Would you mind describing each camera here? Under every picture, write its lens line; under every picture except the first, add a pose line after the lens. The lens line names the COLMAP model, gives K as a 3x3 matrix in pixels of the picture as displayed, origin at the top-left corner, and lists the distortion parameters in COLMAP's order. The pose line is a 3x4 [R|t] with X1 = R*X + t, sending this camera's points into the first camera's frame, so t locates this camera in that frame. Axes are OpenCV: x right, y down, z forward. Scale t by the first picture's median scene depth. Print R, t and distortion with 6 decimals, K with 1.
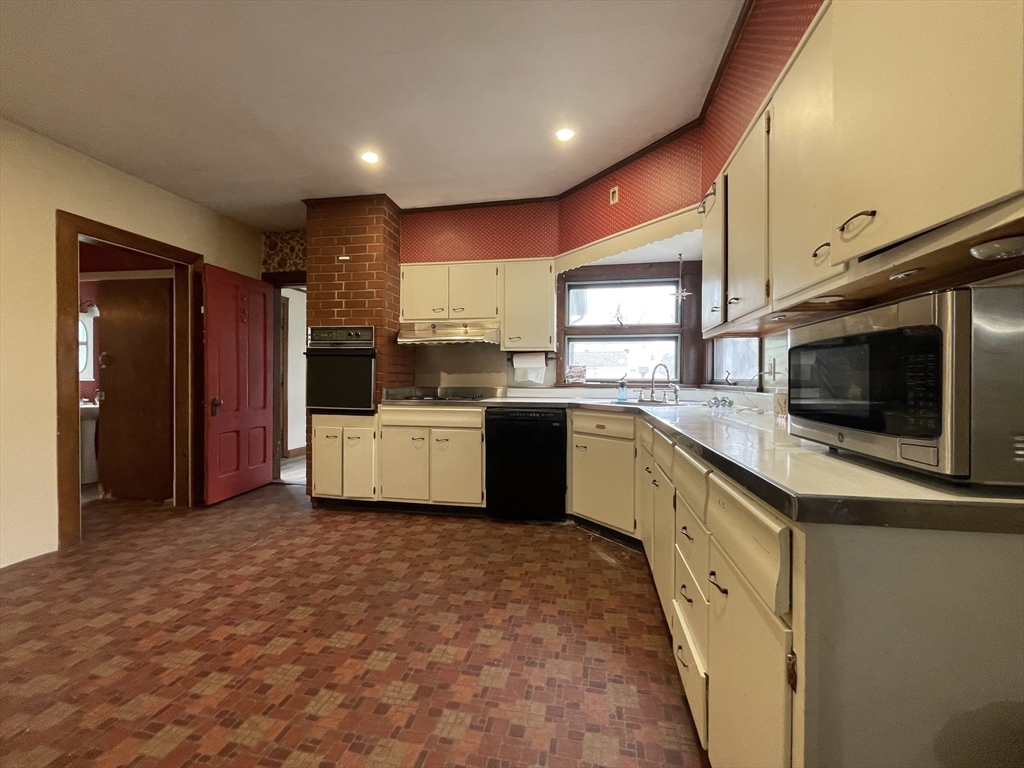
lens RADIAL K [[415.2, 0, 510.1], [0, 415.2, 380.4], [0, 0, 1]] dist [-0.002091, 0.000061]
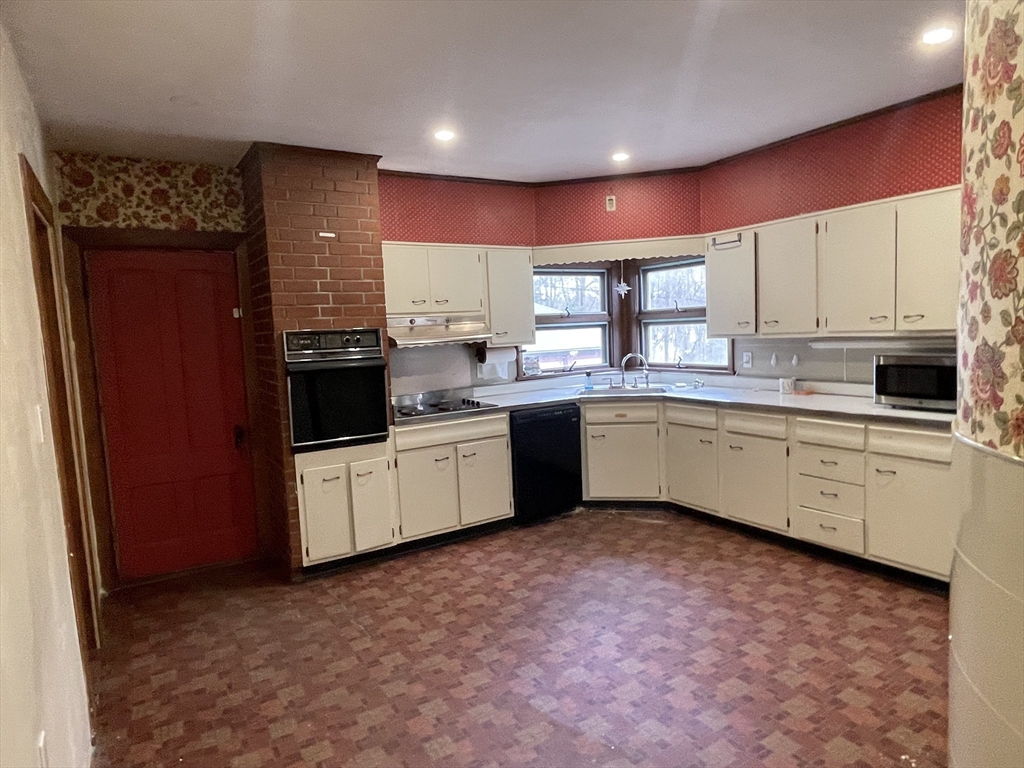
lens RADIAL K [[622.7, 0, 513.4], [0, 622.7, 383.3], [0, 0, 1]] dist [0.001019, -0.004647]
pose [[0.730521, -0.101867, 0.675250, -0.968232], [0.051663, 0.994222, 0.094094, -0.127876], [-0.680933, -0.033852, 0.731563, -0.031065]]
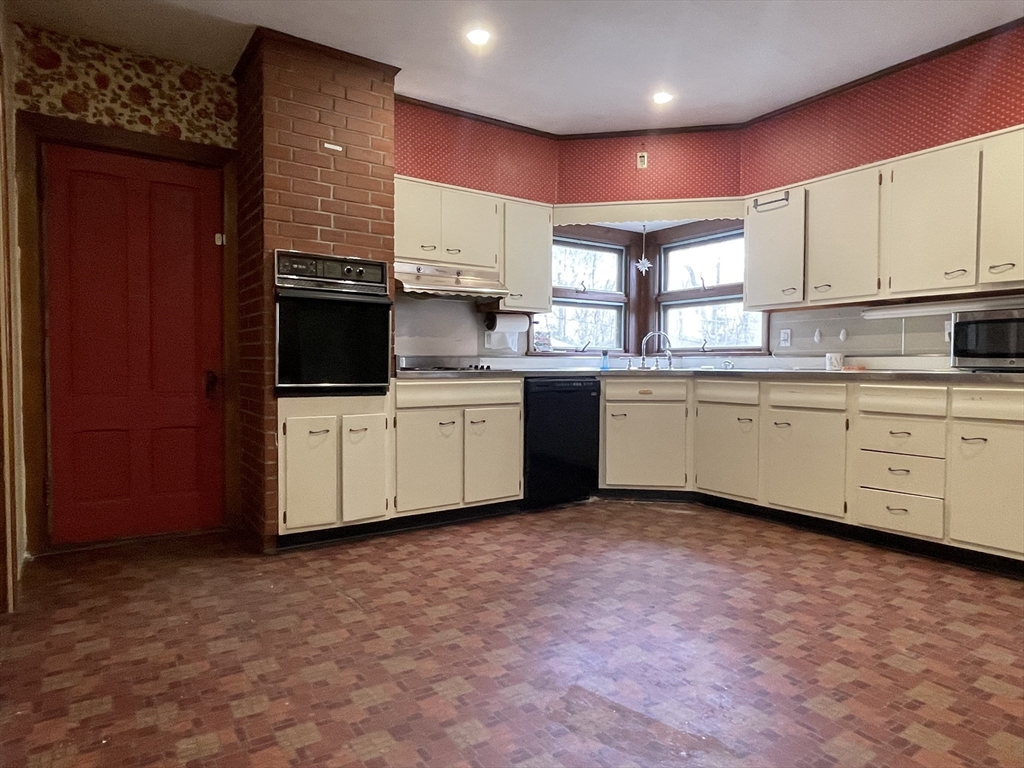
lens RADIAL K [[621.8, 0, 512.0], [0, 621.8, 384.0], [0, 0, 1]] dist [-0.003928, 0.003308]
pose [[0.704853, -0.025316, 0.708902, -0.927946], [0.002338, 0.999440, 0.033366, 0.034669], [-0.709350, -0.021861, 0.704518, 0.141697]]
